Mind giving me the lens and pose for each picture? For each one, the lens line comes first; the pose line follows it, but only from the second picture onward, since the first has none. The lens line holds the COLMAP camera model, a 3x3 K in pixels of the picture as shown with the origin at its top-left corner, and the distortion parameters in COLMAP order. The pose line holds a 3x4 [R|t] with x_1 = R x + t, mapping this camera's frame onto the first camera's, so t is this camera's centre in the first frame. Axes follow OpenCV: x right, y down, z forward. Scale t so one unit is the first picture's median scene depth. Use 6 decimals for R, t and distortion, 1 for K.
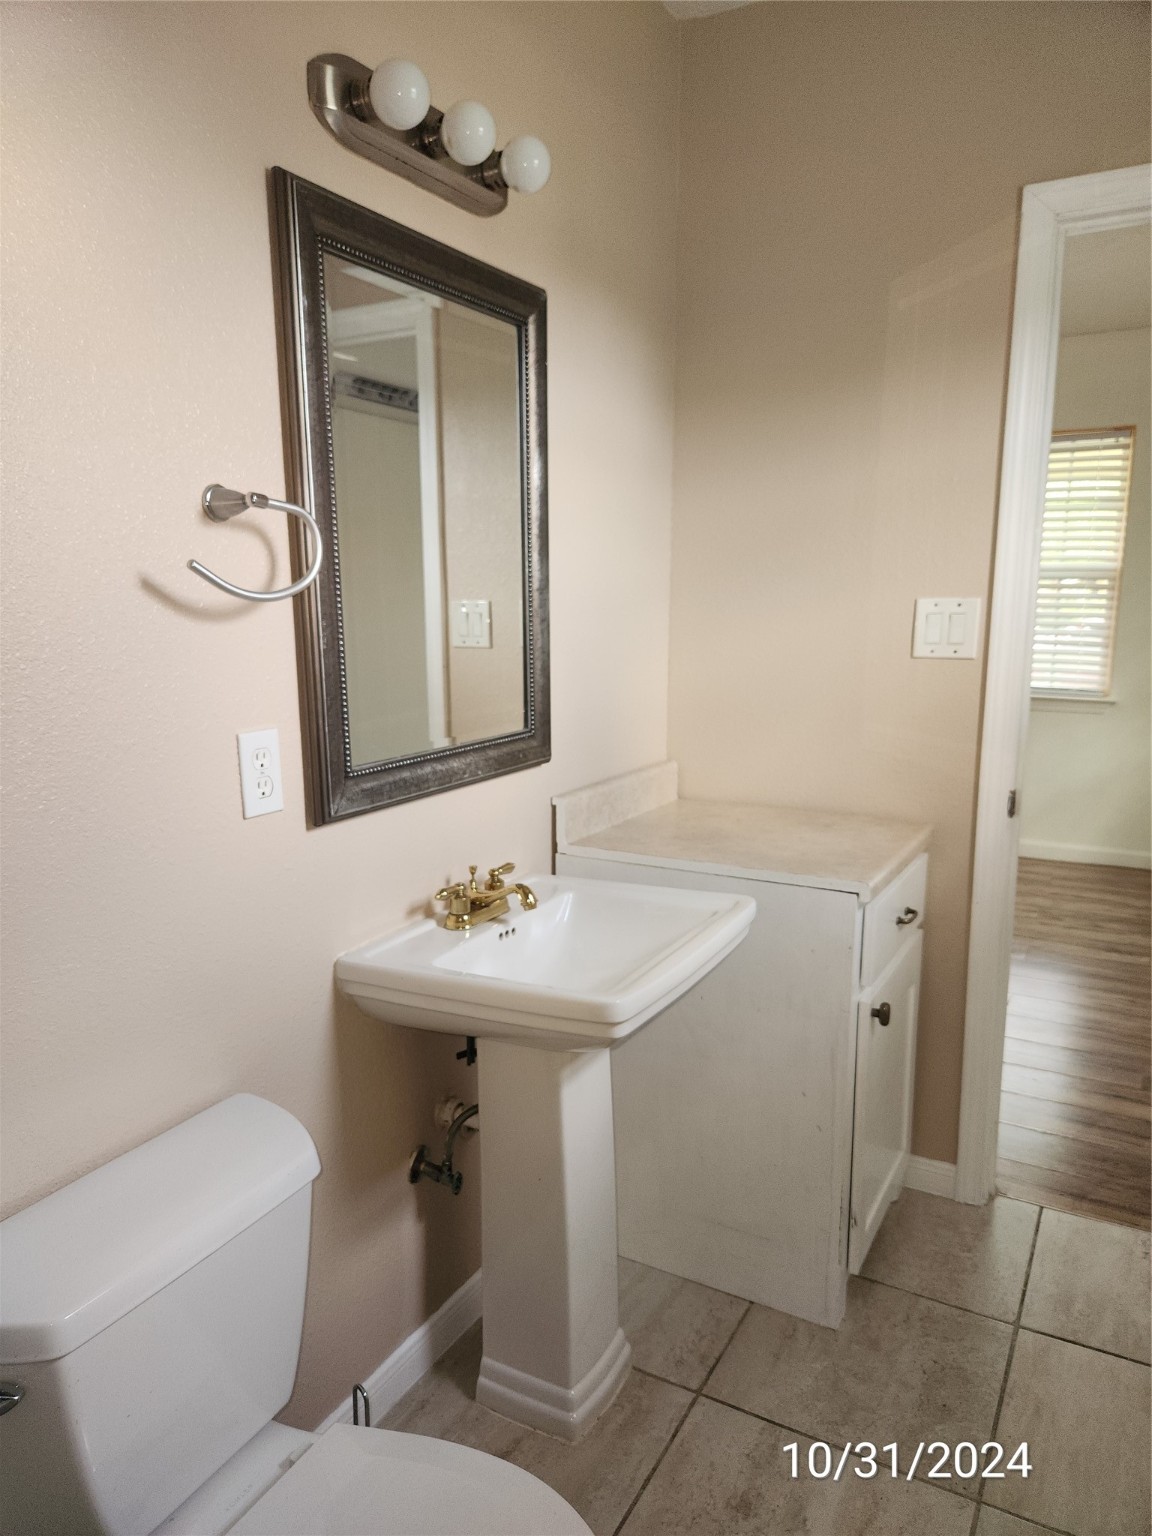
lens RADIAL K [[1036.2, 0, 576.0], [0, 1036.2, 768.0], [0, 0, 1]] dist [0.069683, -0.062933]
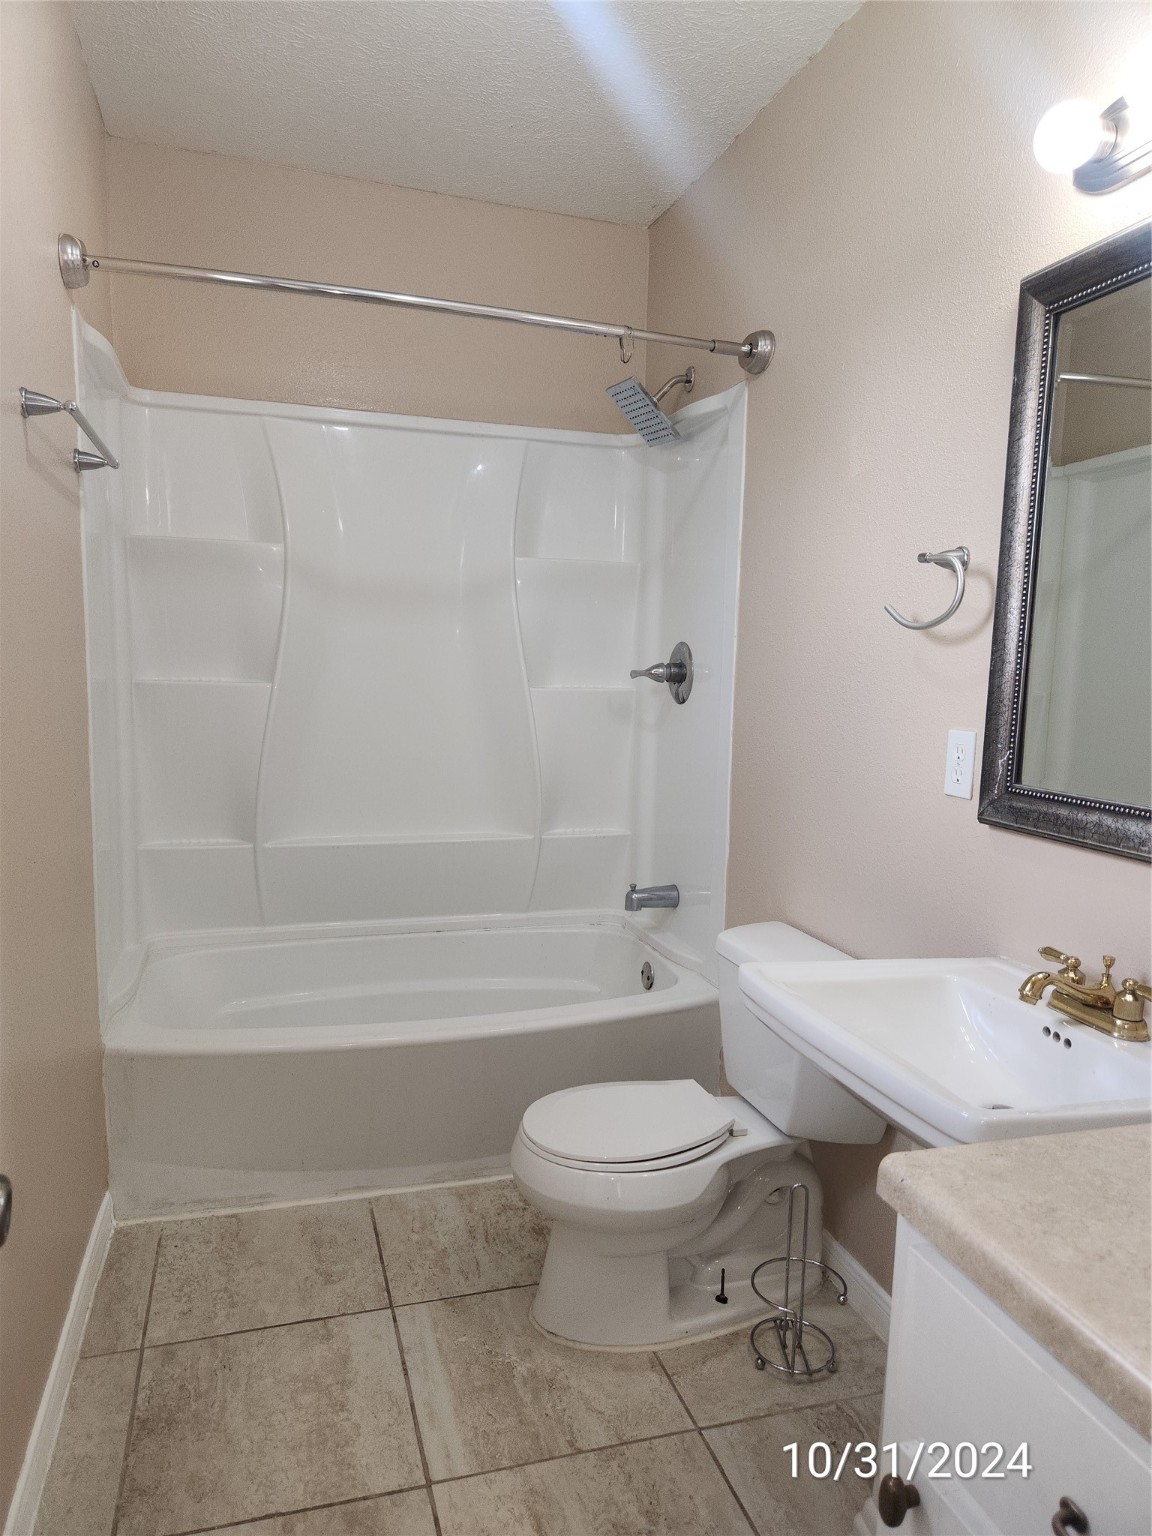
lens RADIAL K [[1036.2, 0, 576.0], [0, 1036.2, 768.0], [0, 0, 1]] dist [0.069683, -0.062933]
pose [[-0.700708, 0.046890, -0.711906, 0.805309], [-0.154017, 0.964368, 0.215113, -0.165884], [0.696626, 0.260378, -0.668518, 1.309559]]
